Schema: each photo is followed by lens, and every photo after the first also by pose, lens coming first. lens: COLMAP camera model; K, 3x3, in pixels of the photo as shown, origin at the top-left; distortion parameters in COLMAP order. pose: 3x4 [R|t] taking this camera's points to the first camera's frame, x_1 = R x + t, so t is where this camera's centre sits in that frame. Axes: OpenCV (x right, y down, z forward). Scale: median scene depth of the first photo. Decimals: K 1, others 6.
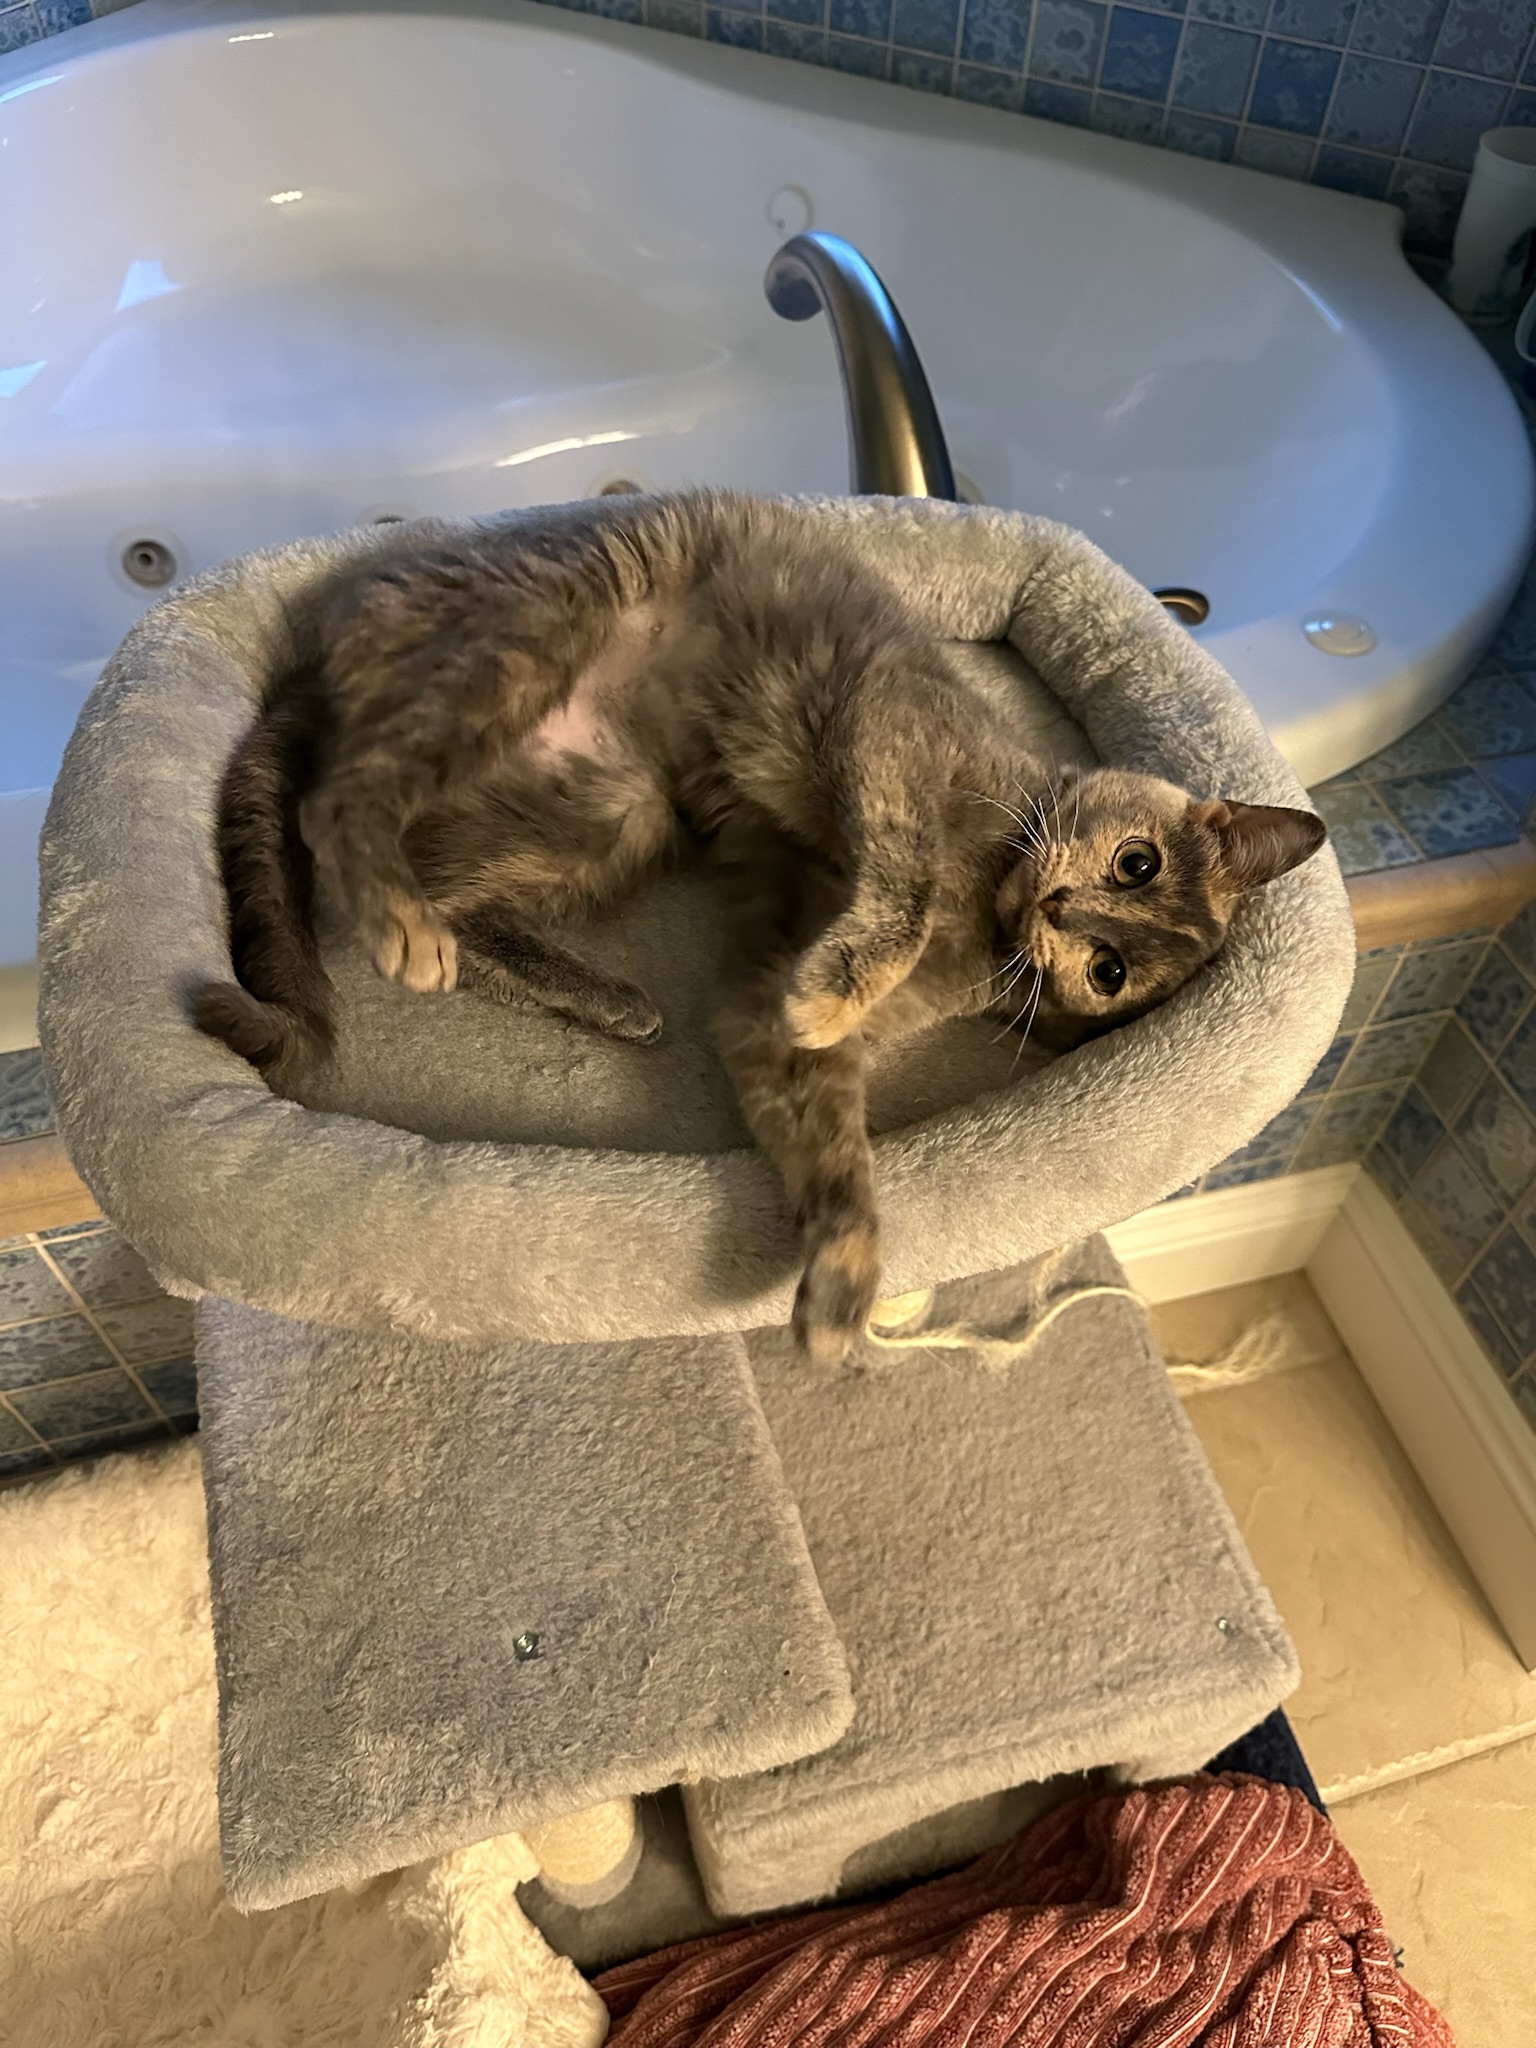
lens RADIAL K [[1425.6, 0, 776.1], [0, 1425.6, 1058.5], [0, 0, 1]] dist [0.010172, -0.041892]
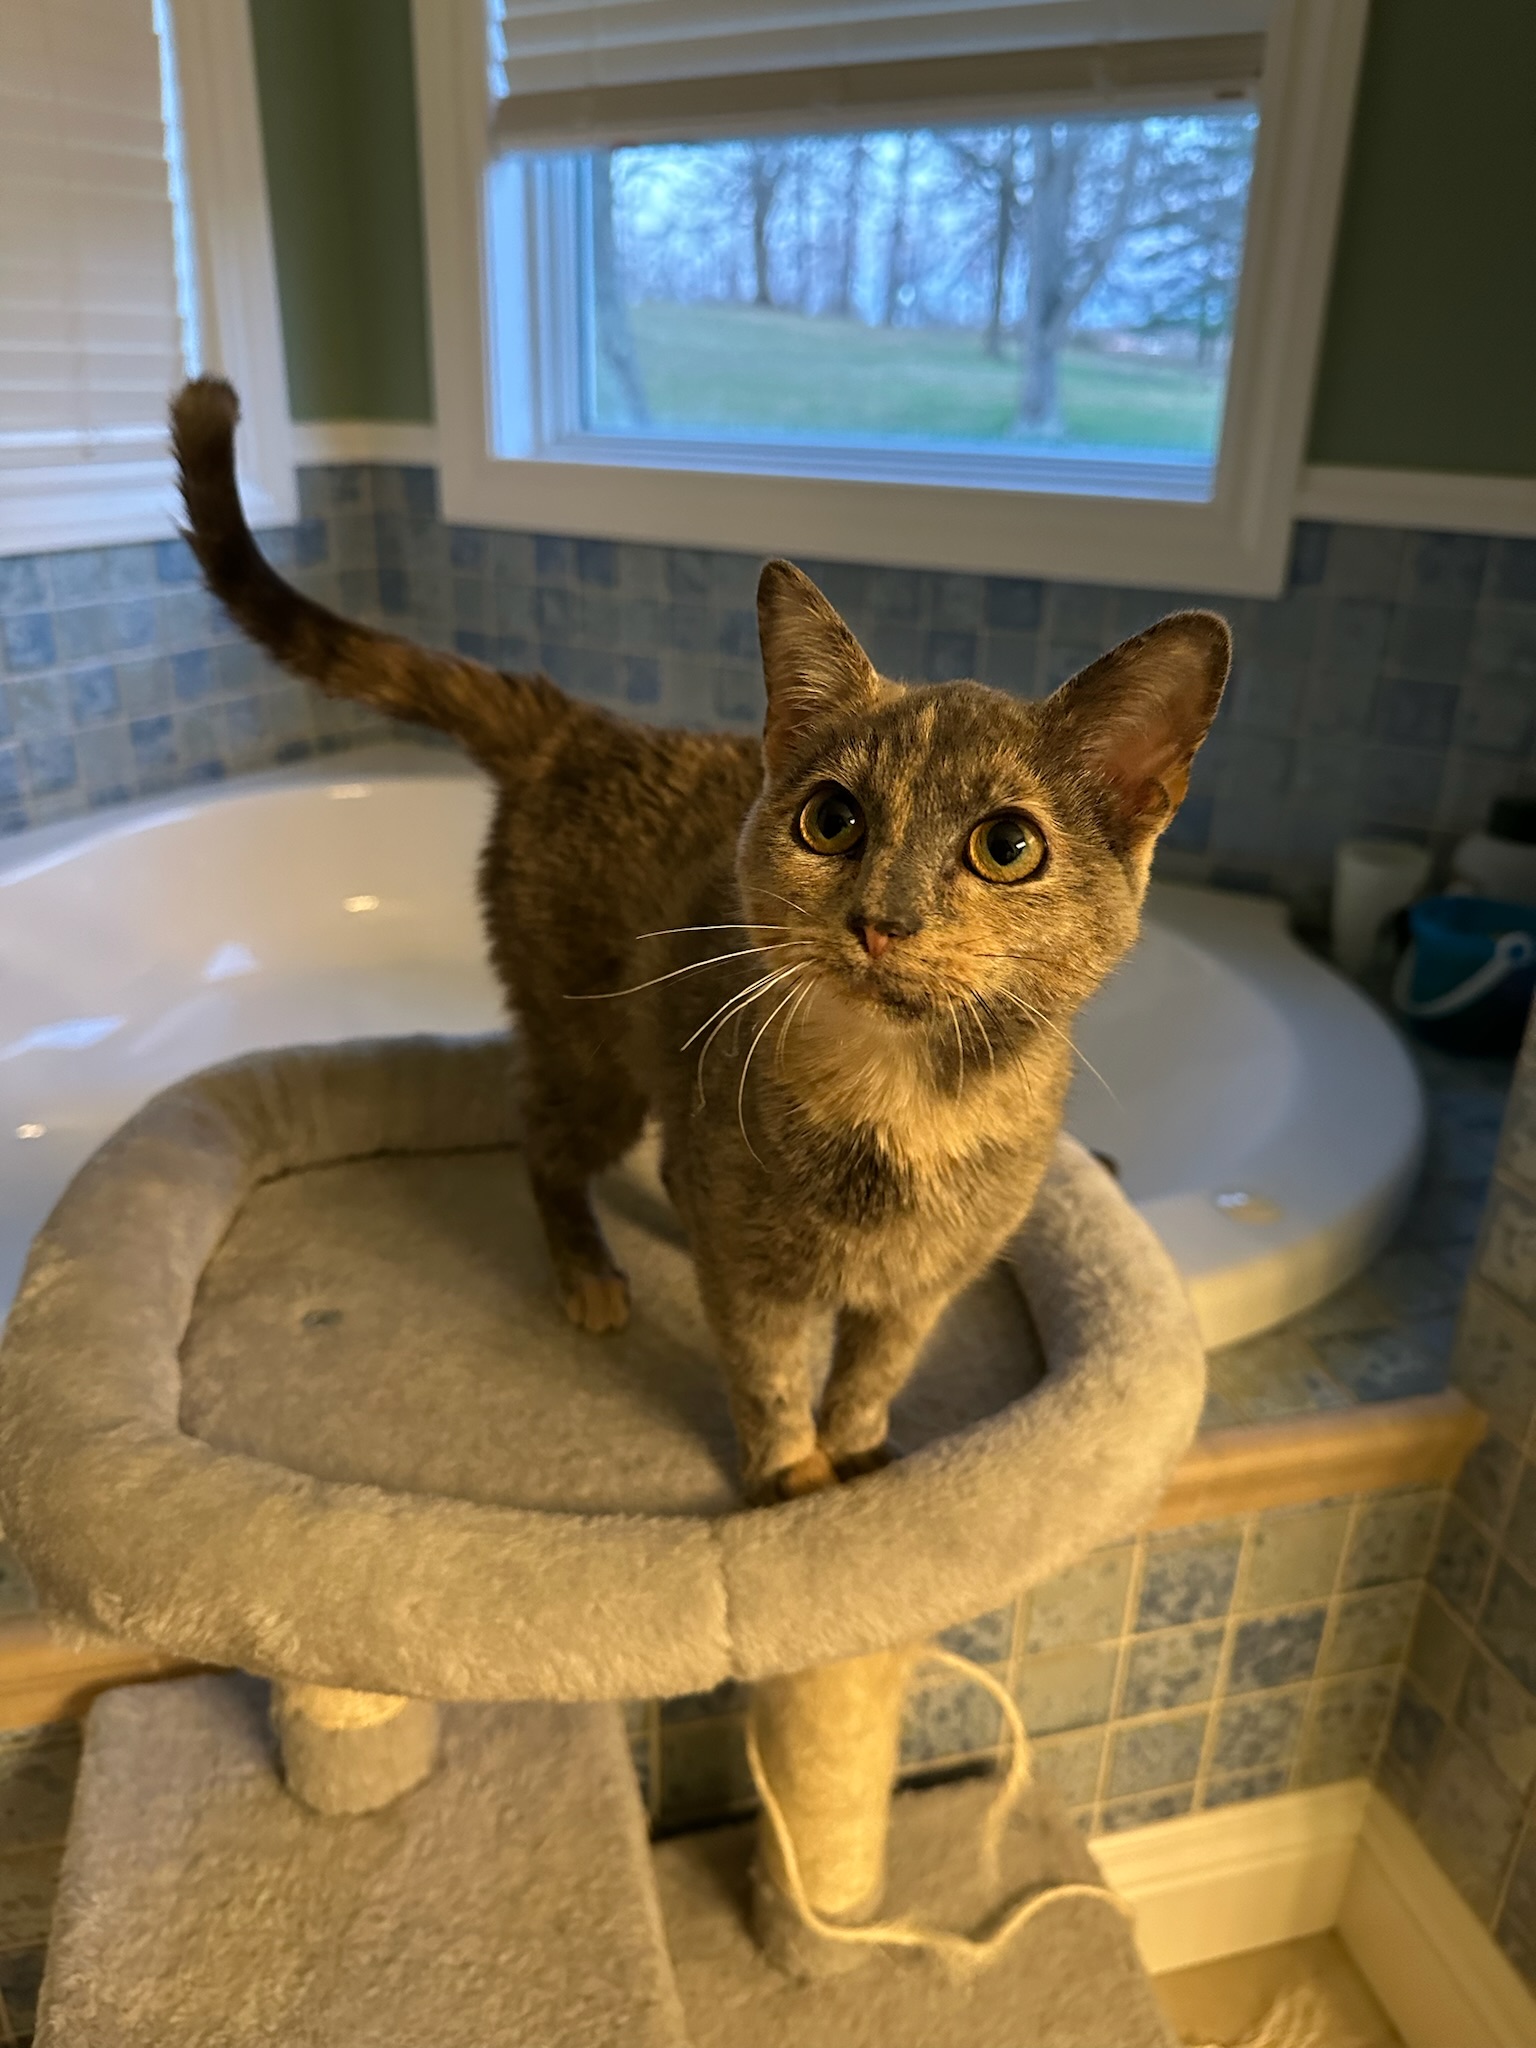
lens RADIAL K [[1484.0, 0, 768.0], [0, 1484.0, 1024.0], [0, 0, 1]] dist [-0.108057, 0.050816]
pose [[0.999688, 0.011389, -0.022250, 0.068495], [-0.020692, 0.876426, -0.481091, 0.169906], [0.014021, 0.481401, 0.876388, -0.066516]]
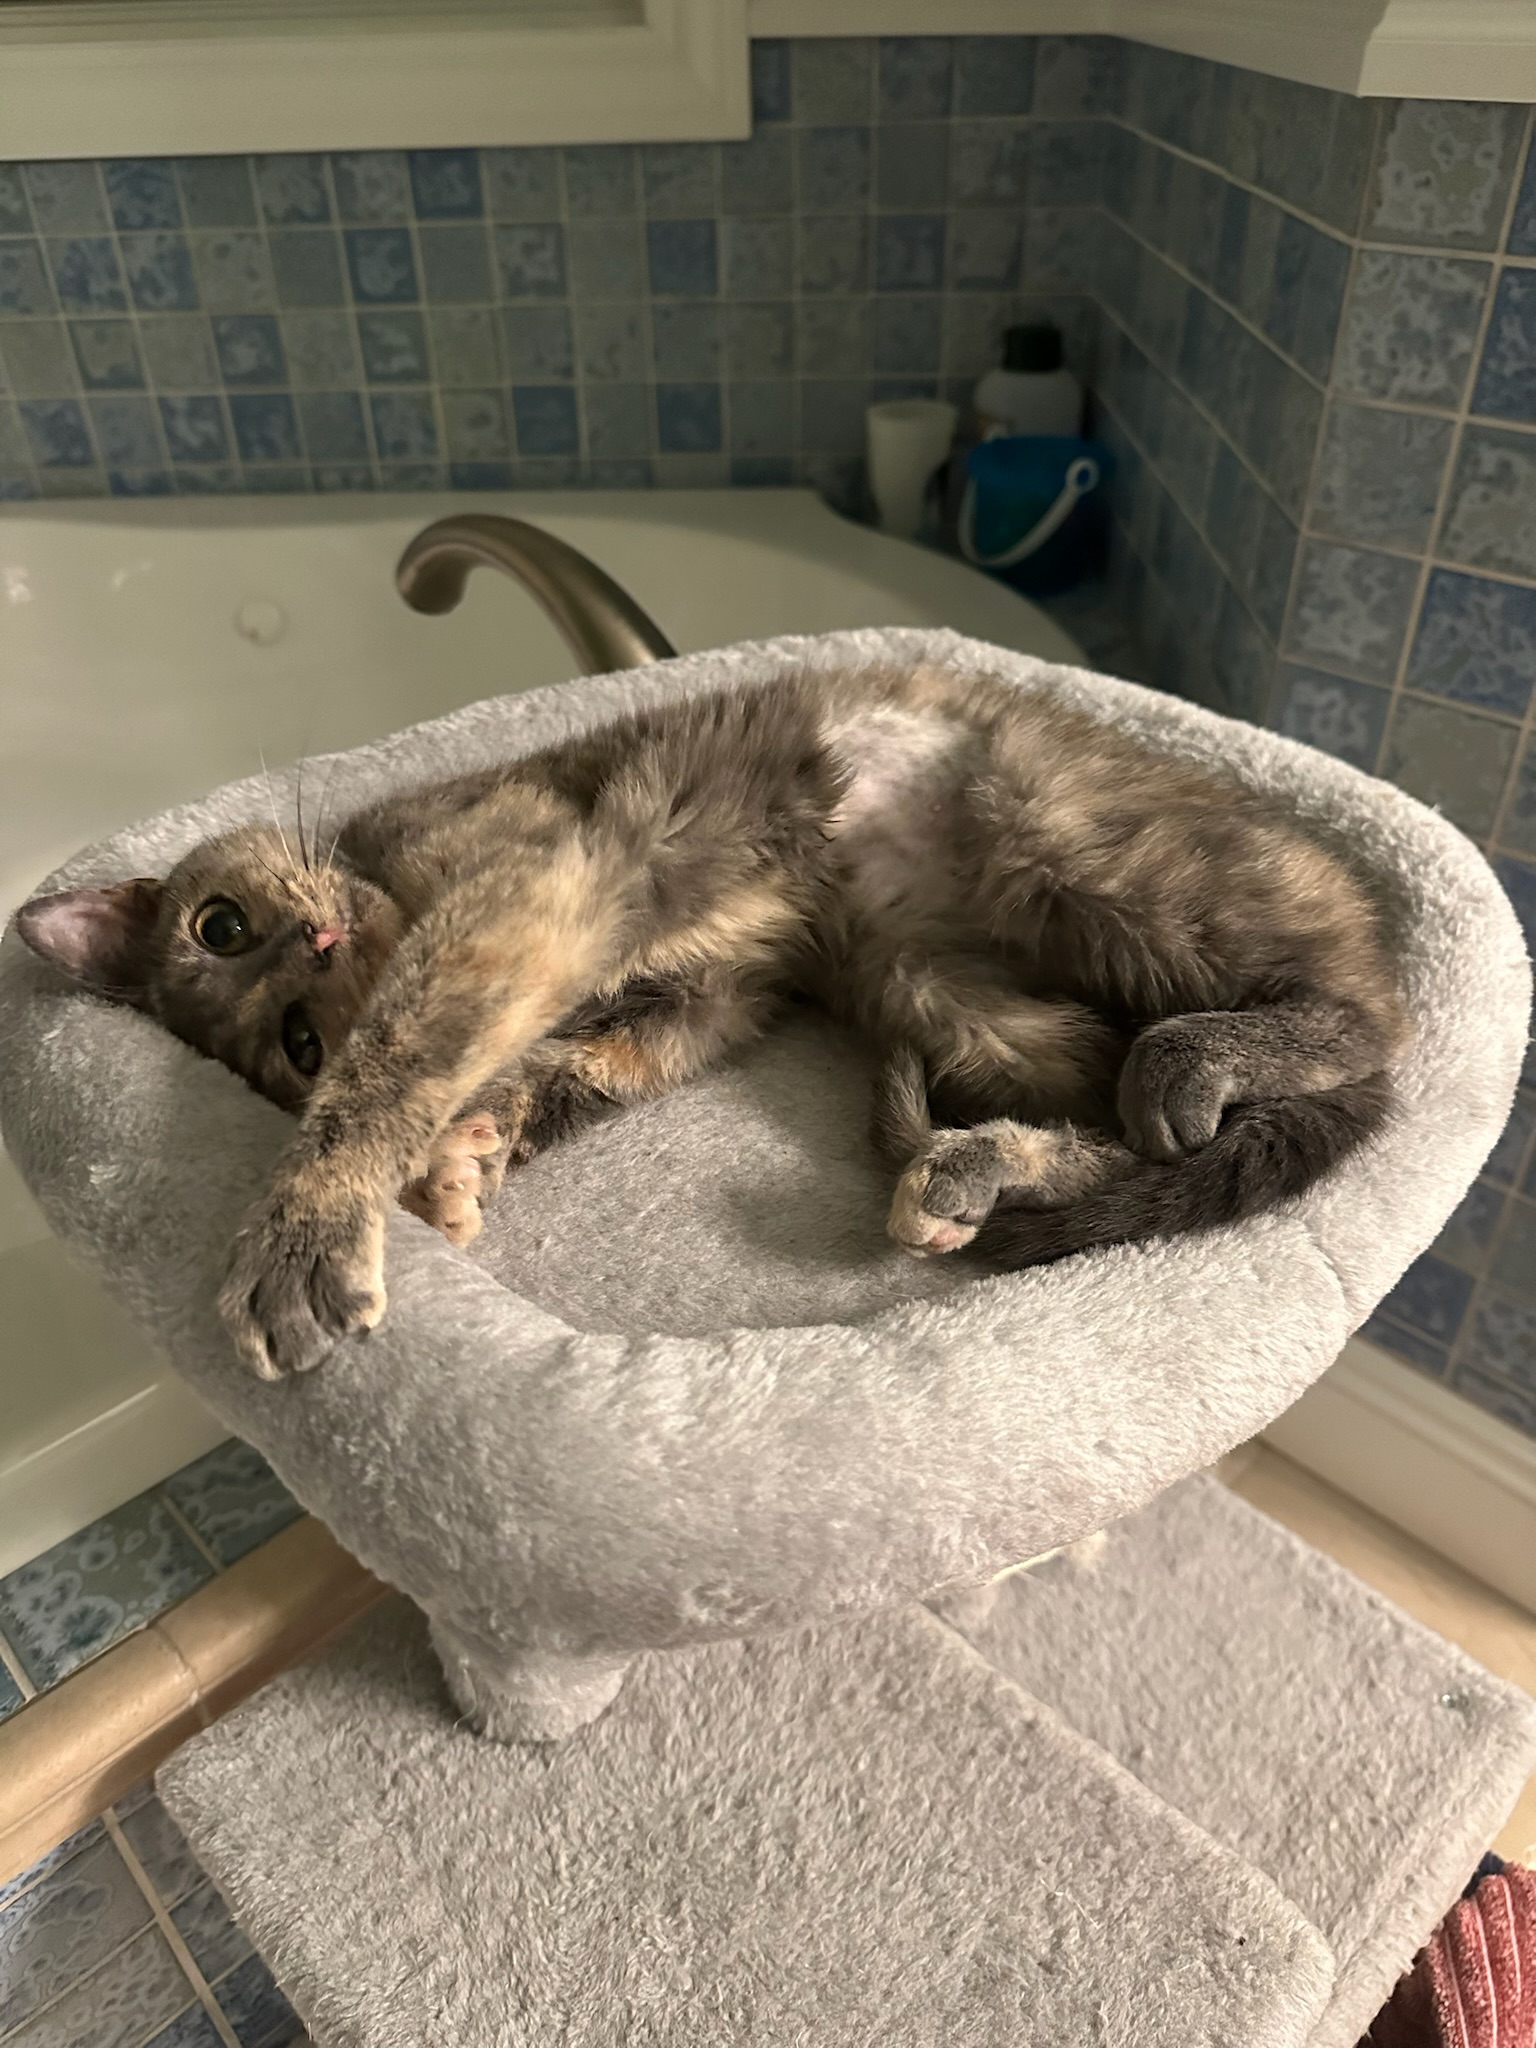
lens RADIAL K [[1488.3, 0, 762.8], [0, 1488.3, 1052.6], [0, 0, 1]] dist [-0.119049, 0.095739]
pose [[0.877007, -0.309906, 0.367176, -0.328881], [0.400210, 0.894037, -0.201321, 0.047920], [-0.265878, 0.323507, 0.908103, 0.182107]]
